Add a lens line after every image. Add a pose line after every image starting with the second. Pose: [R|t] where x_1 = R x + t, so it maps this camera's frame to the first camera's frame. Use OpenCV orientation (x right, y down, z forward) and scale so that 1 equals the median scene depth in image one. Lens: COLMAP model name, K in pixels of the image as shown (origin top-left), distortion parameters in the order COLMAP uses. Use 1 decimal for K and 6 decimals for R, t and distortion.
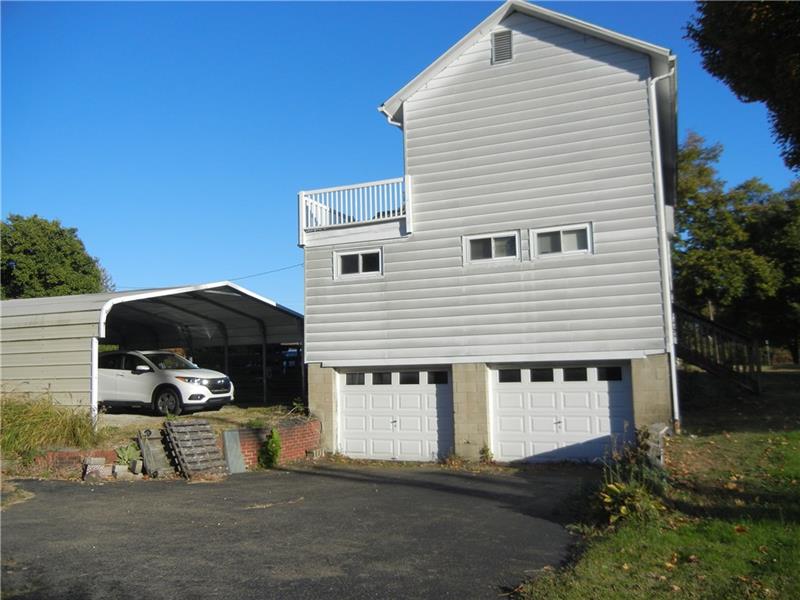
lens RADIAL K [[685.9, 0, 400.0], [0, 685.9, 300.0], [0, 0, 1]] dist [-0.004450, 0.020111]
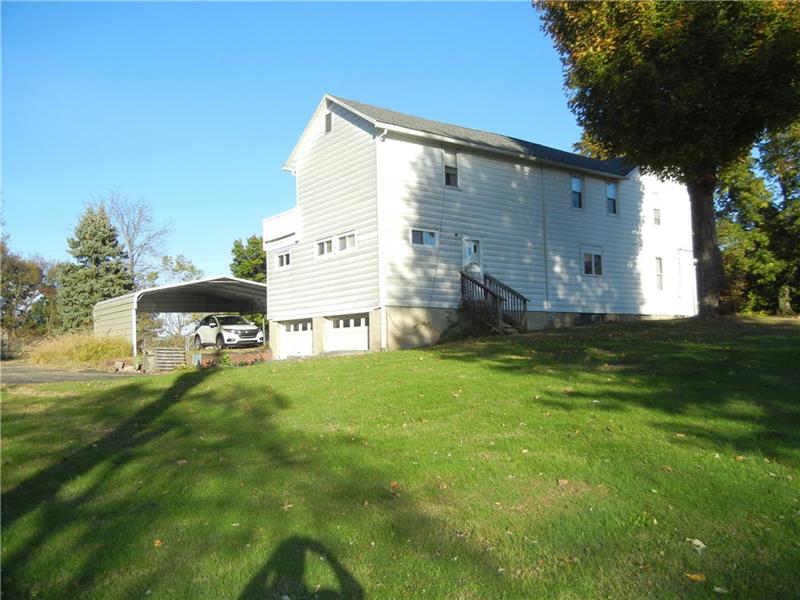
lens RADIAL K [[685.9, 0, 400.0], [0, 685.9, 300.0], [0, 0, 1]] dist [-0.004450, 0.020111]
pose [[0.864029, -0.034179, -0.502280, 1.053171], [0.060643, 0.997494, 0.036441, 0.000266], [0.499776, -0.061946, 0.863937, -0.331245]]
